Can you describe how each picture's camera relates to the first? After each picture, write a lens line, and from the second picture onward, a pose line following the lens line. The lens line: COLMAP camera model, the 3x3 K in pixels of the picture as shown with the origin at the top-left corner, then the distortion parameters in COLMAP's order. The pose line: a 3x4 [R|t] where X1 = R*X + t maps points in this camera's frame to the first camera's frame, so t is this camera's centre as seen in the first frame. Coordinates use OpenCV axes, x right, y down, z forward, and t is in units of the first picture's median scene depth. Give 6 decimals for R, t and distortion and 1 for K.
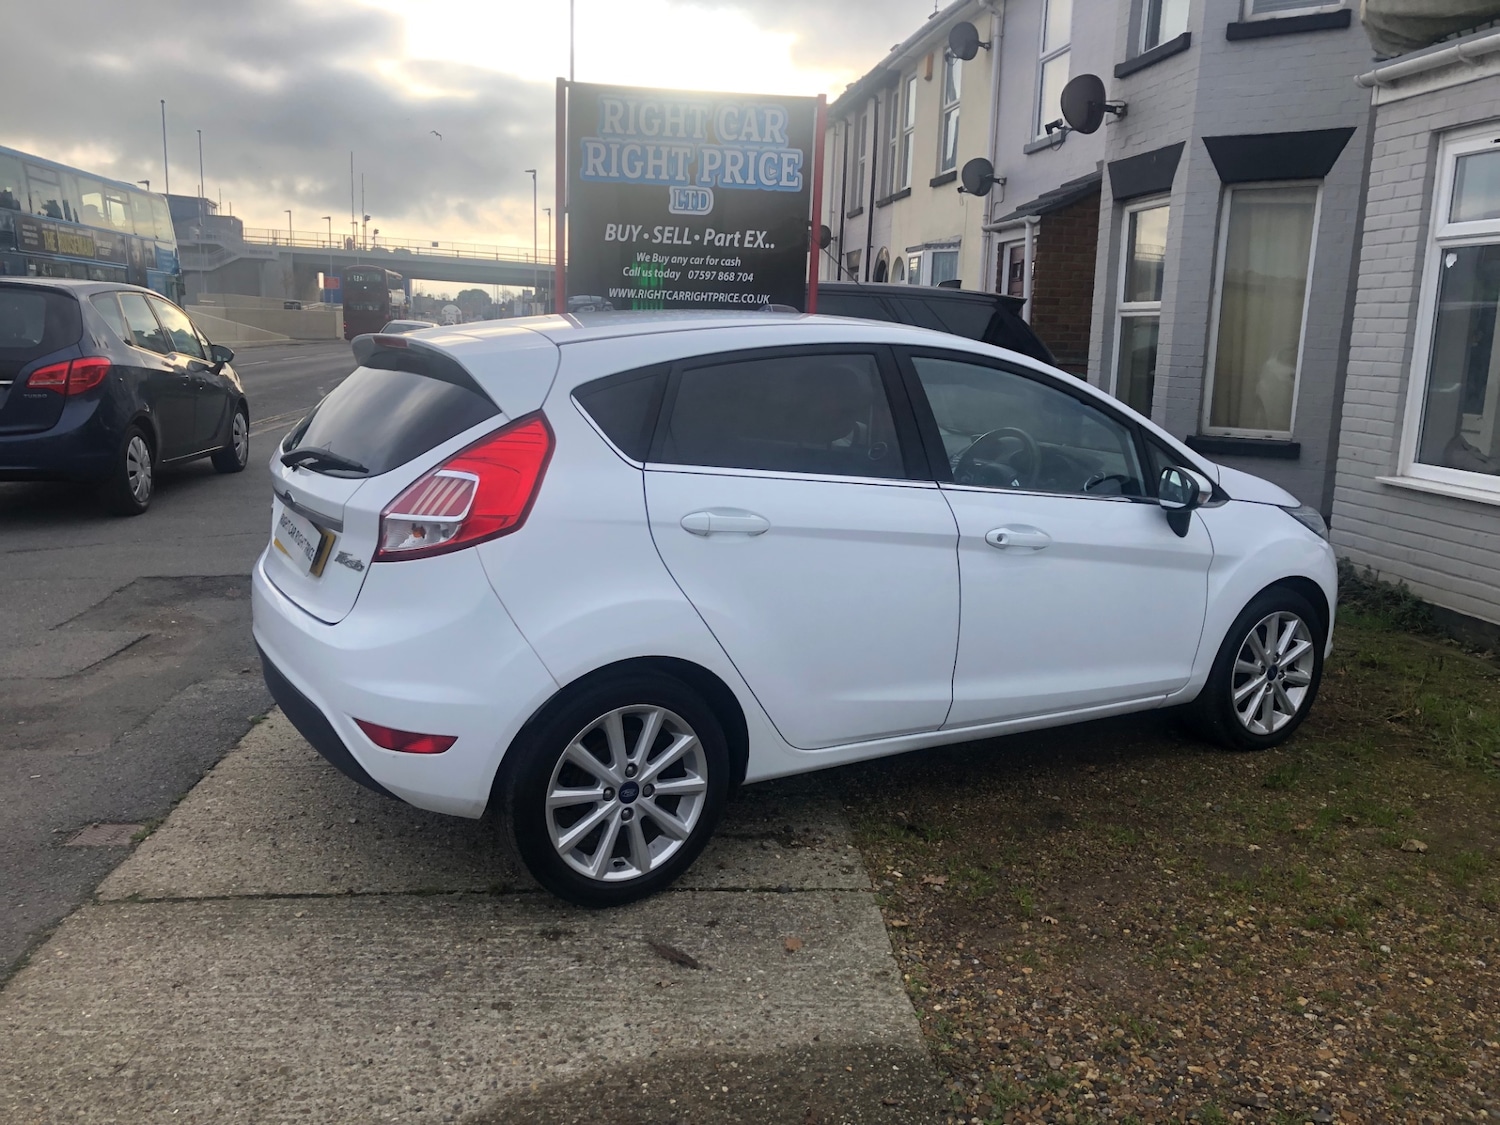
lens RADIAL K [[1224.5, 0, 735.2], [0, 1224.5, 549.7], [0, 0, 1]] dist [0.041840, -0.034078]
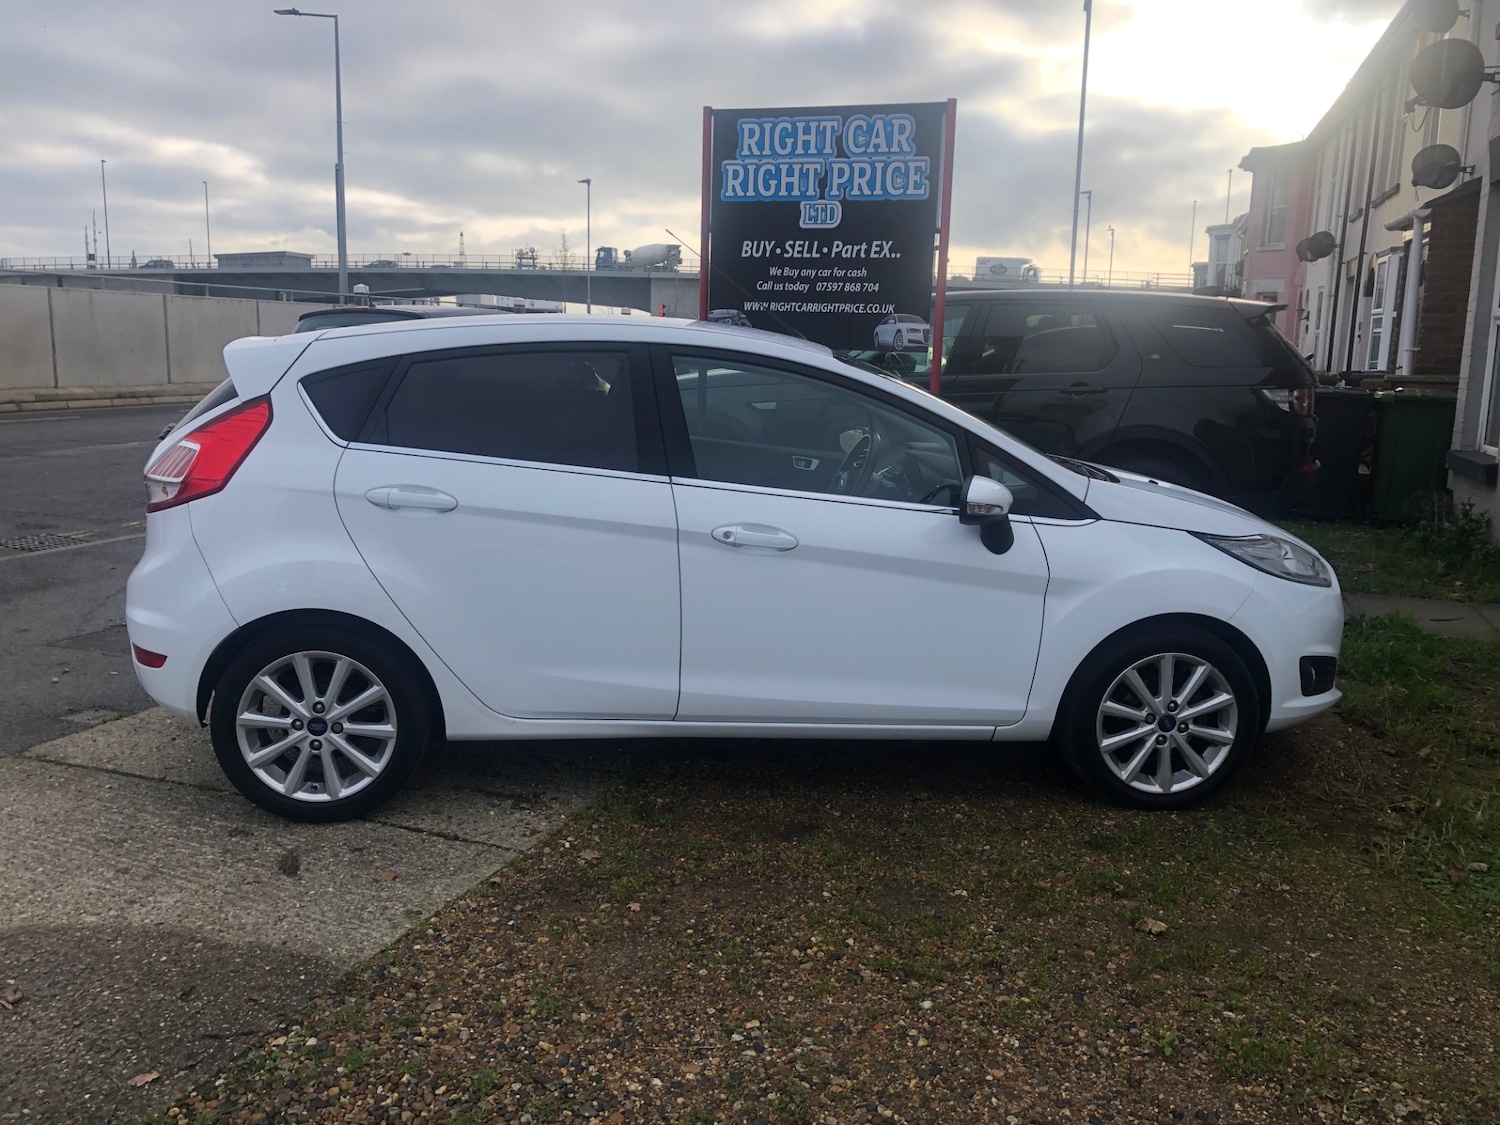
lens RADIAL K [[1224.5, 0, 735.2], [0, 1224.5, 549.7], [0, 0, 1]] dist [0.041840, -0.034078]
pose [[0.896664, 0.067243, -0.437574, 0.367630], [-0.075938, 0.997110, -0.002381, 0.002269], [0.436149, 0.035363, 0.899179, 0.058181]]
